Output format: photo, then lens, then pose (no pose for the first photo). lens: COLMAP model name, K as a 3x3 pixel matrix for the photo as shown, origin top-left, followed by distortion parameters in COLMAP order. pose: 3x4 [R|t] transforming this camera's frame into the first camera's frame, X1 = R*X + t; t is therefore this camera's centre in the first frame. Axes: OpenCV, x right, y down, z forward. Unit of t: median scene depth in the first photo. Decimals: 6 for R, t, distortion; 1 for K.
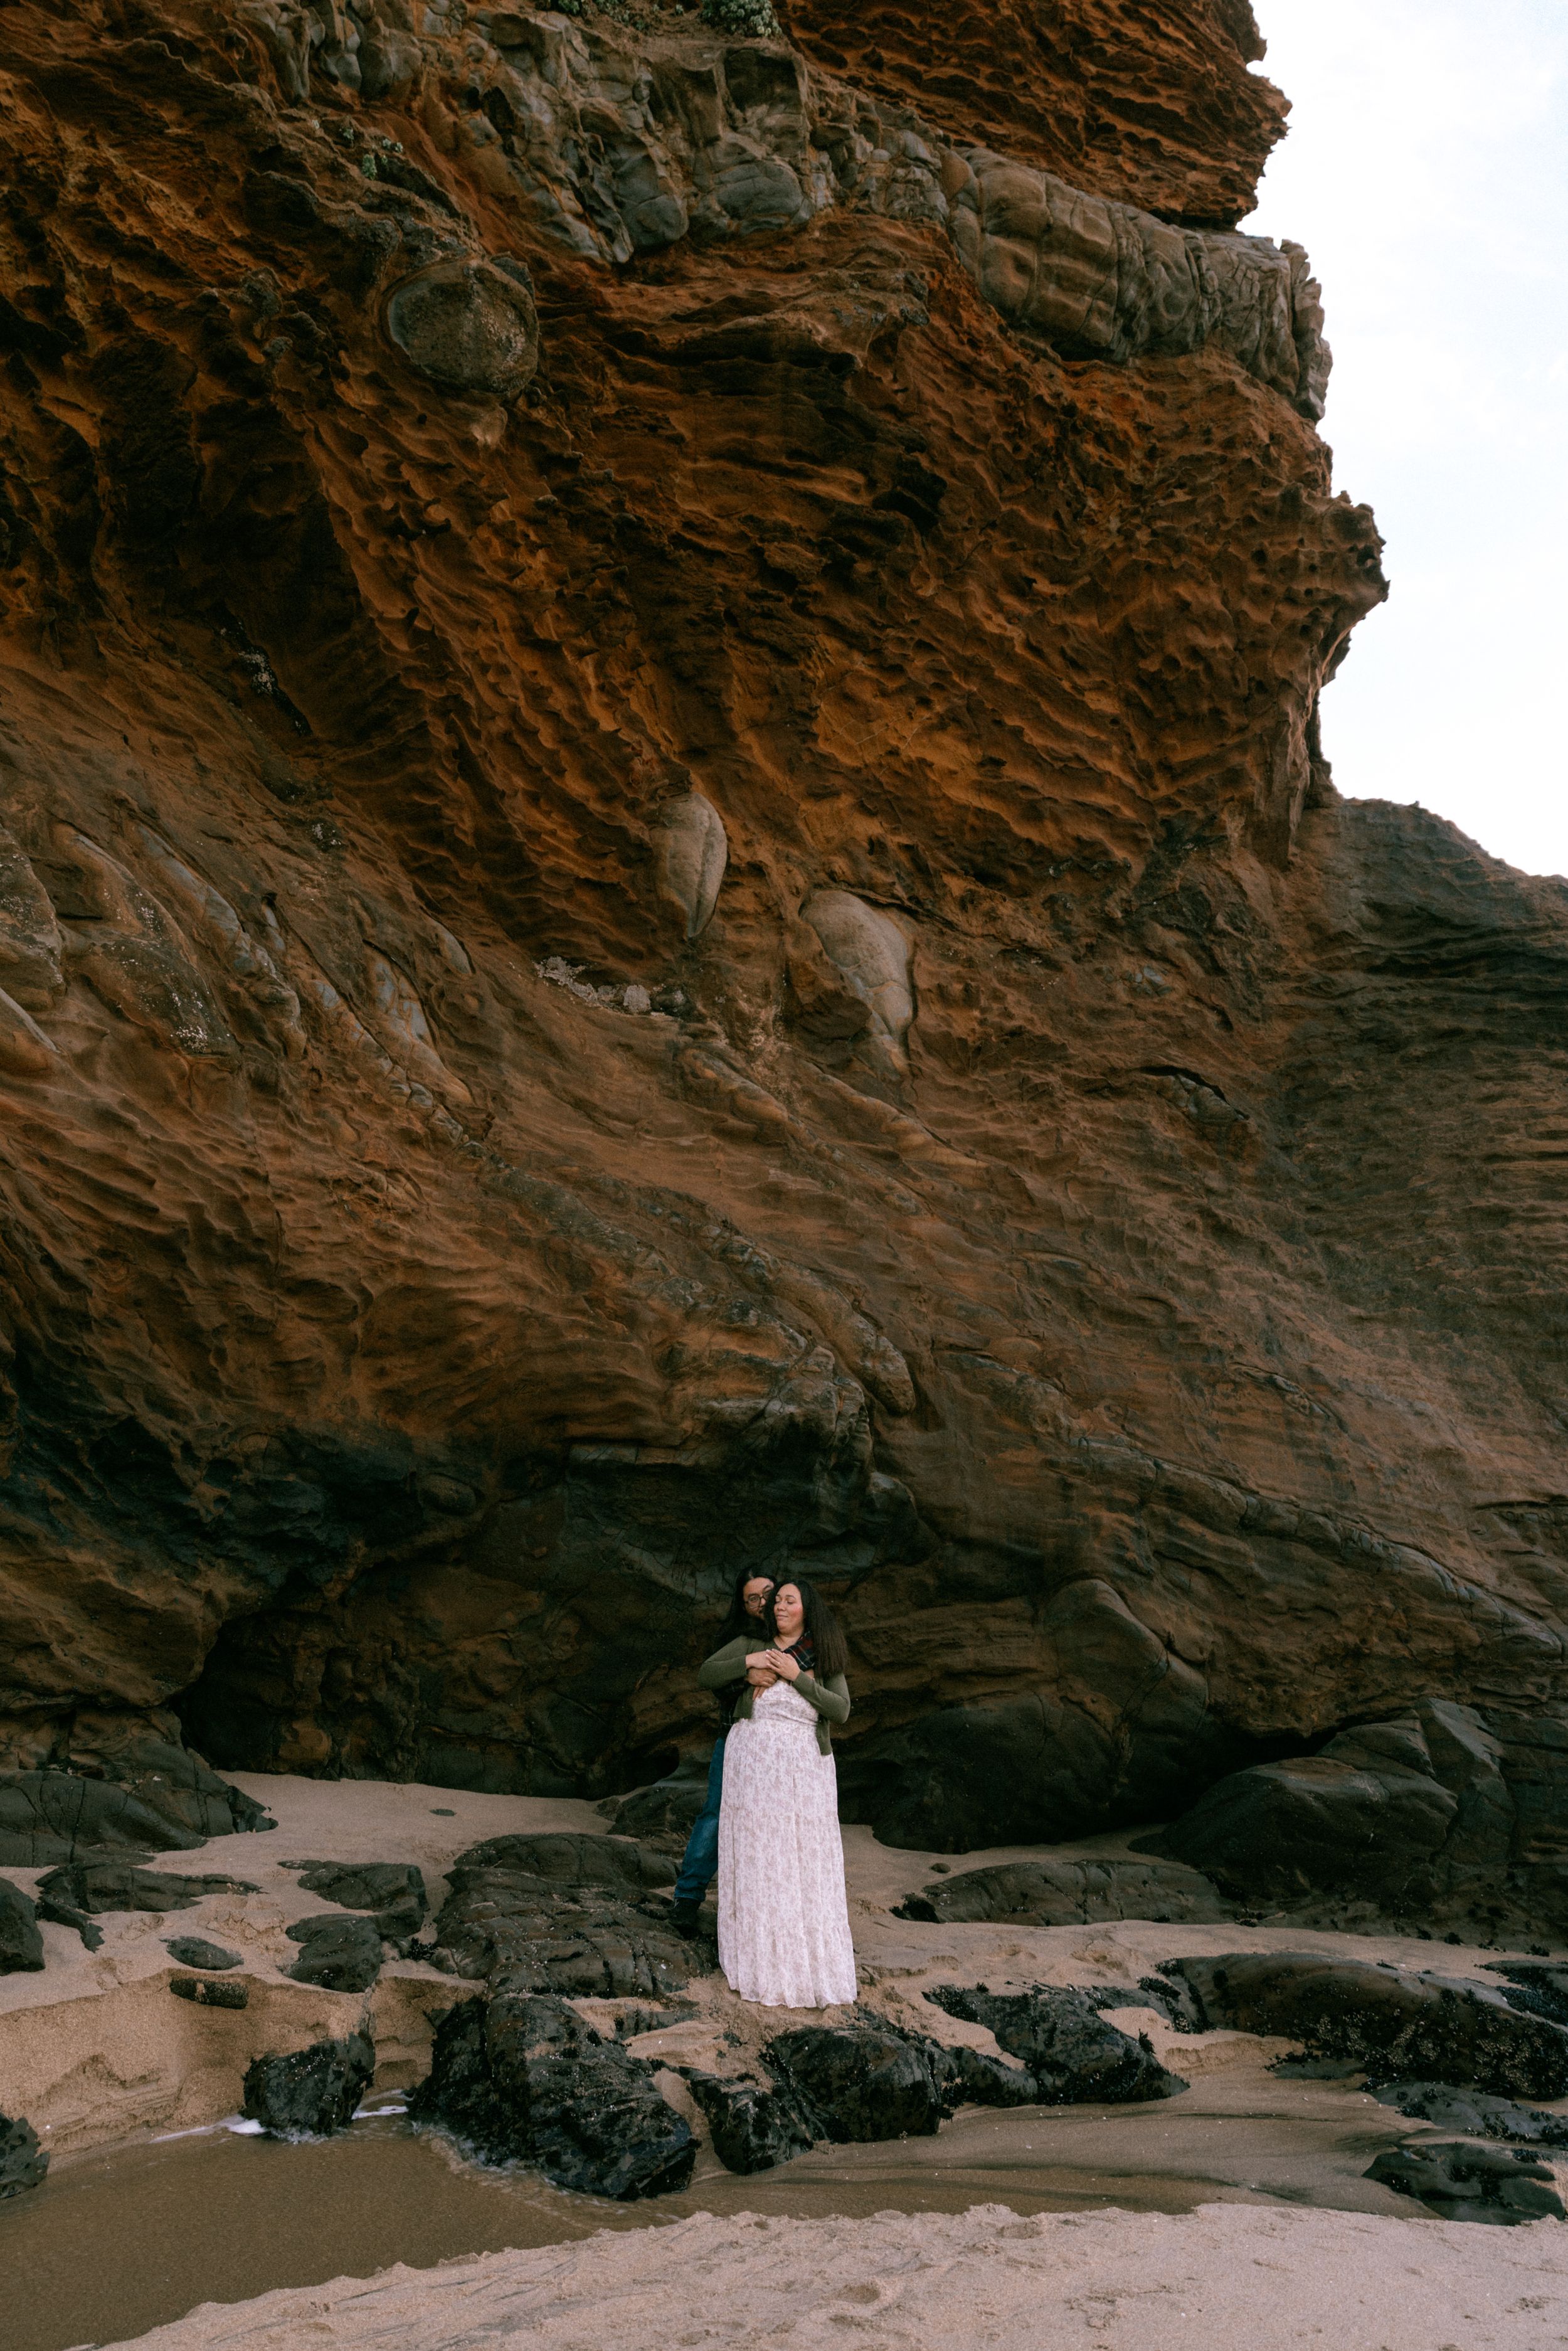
lens RADIAL K [[1628.7, 0, 782.0], [0, 1628.7, 1164.9], [0, 0, 1]] dist [0.009045, -0.008765]
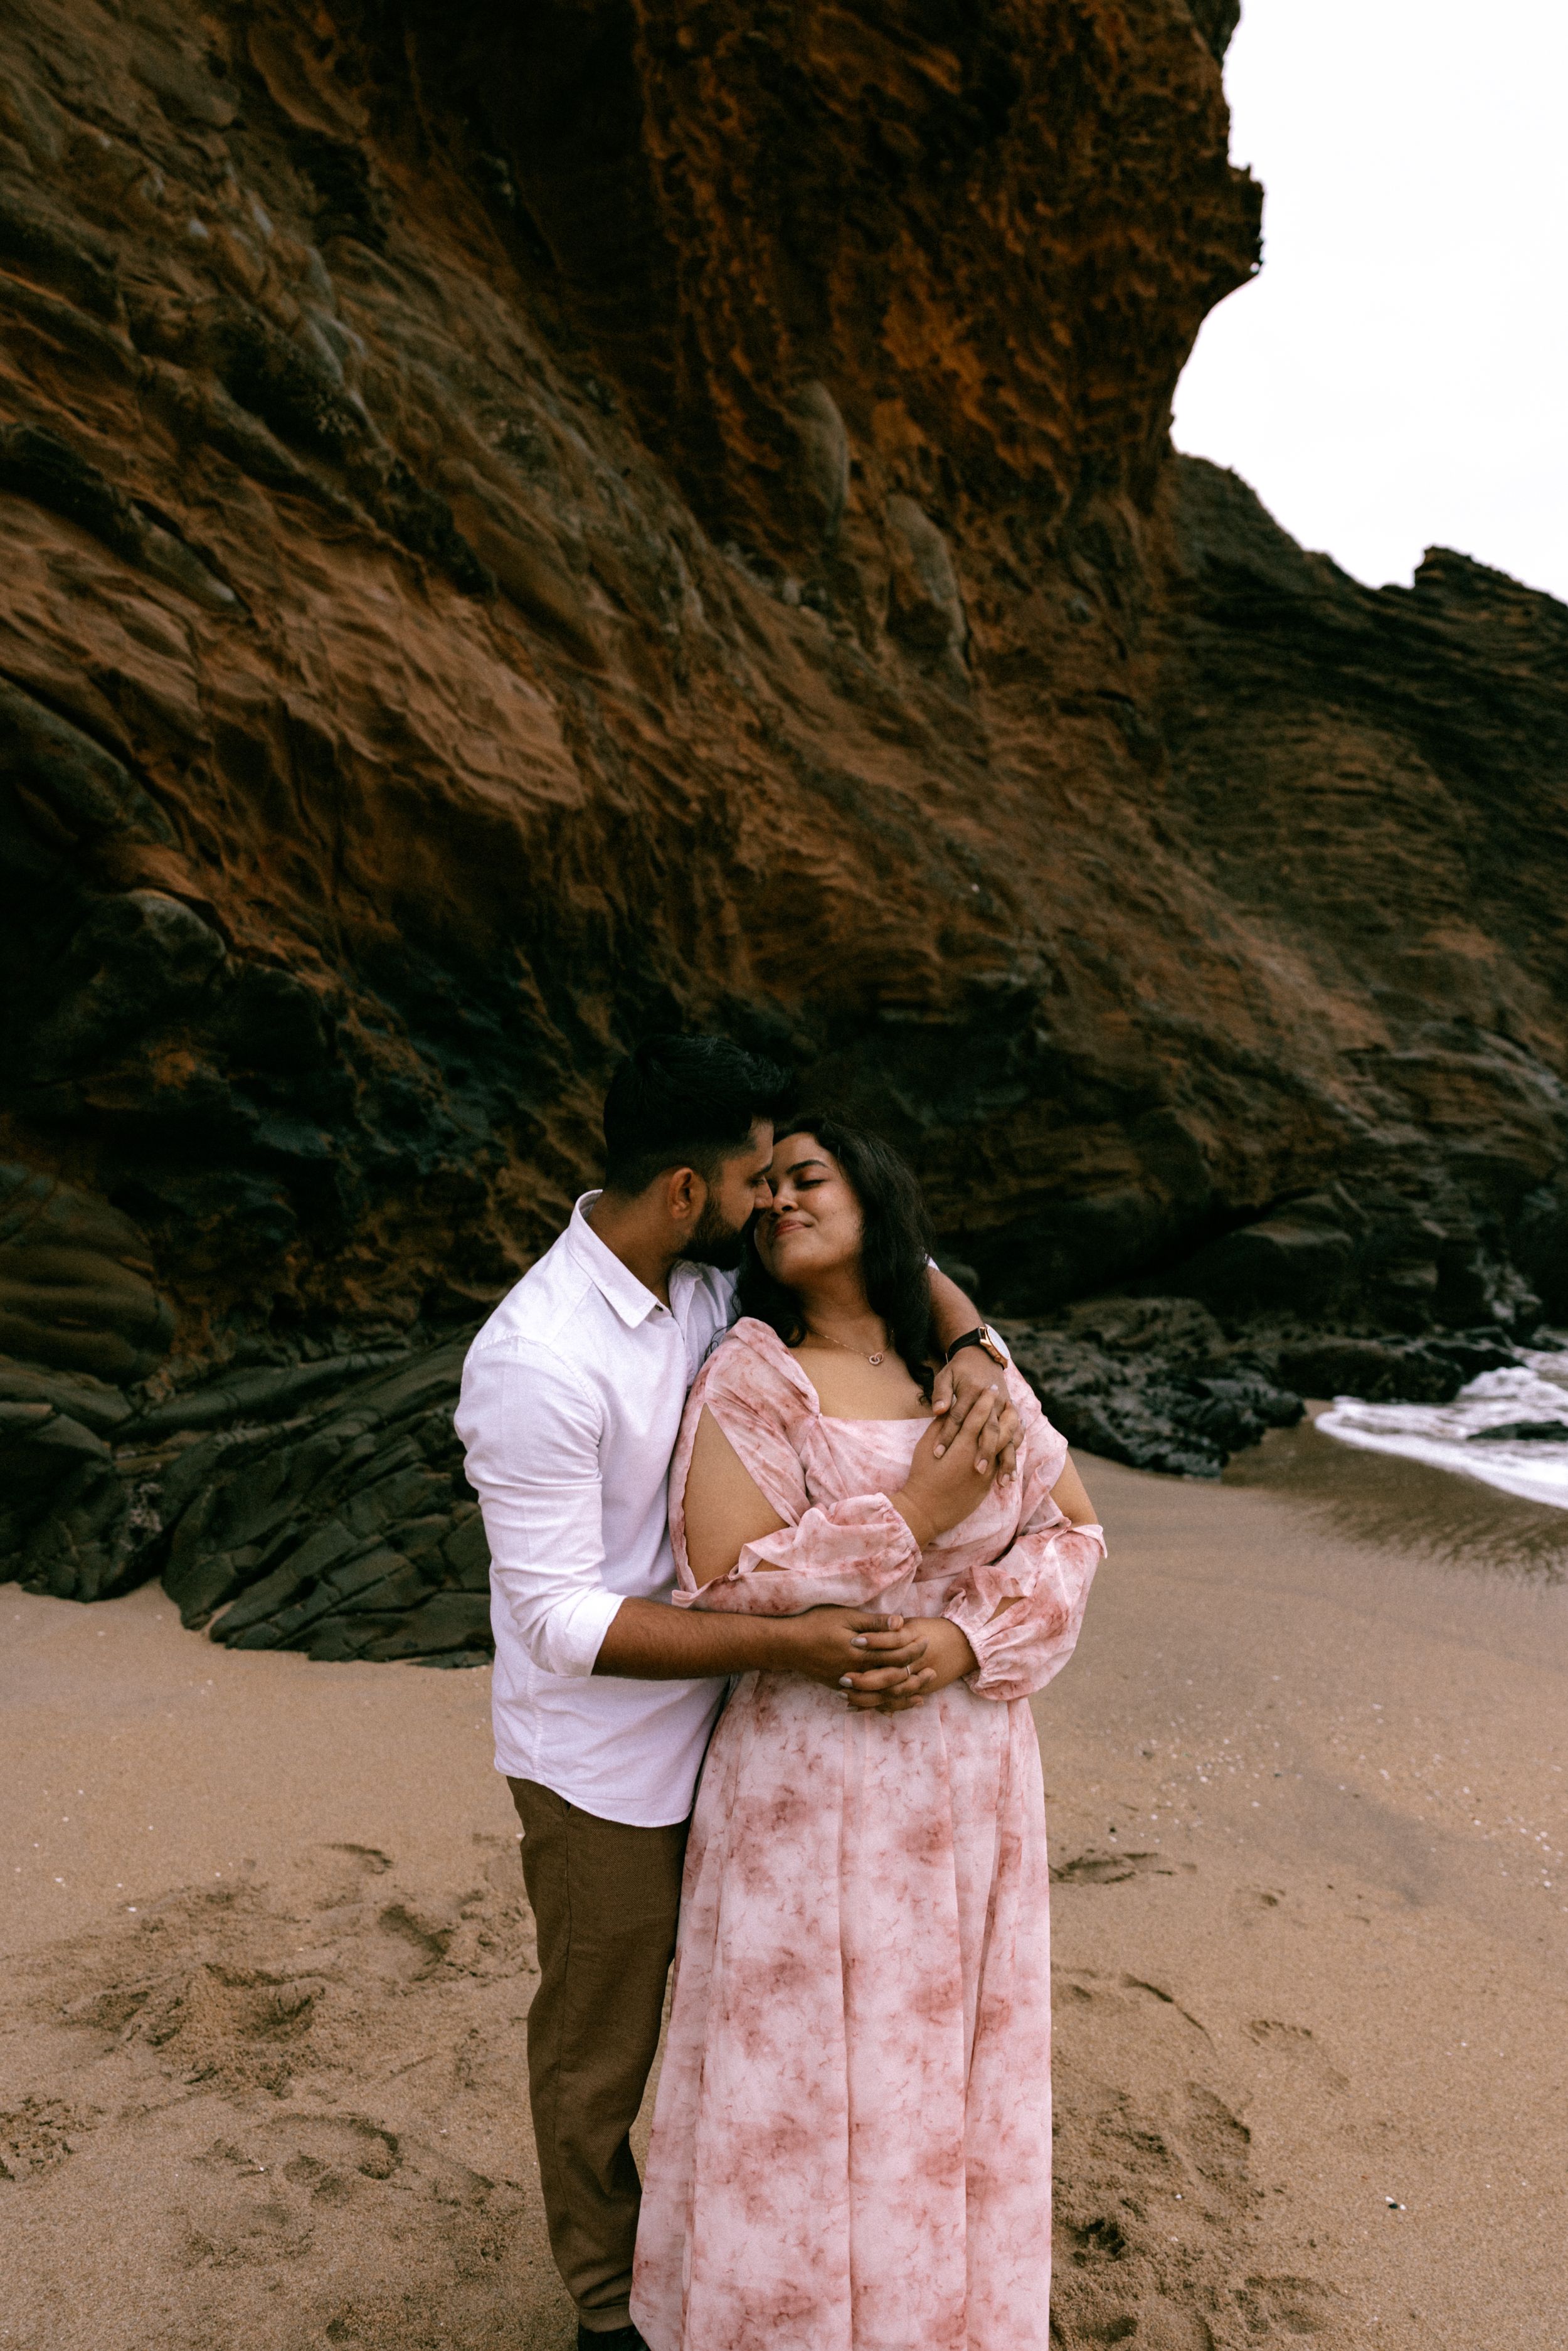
lens RADIAL K [[1638.5, 0, 784.0], [0, 1638.5, 1175.5], [0, 0, 1]] dist [0.019652, -0.016046]
pose [[0.894843, -0.033619, 0.445114, -0.652237], [-0.100583, 0.956330, 0.274439, -0.033250], [-0.434902, -0.290351, 0.852383, -0.046568]]
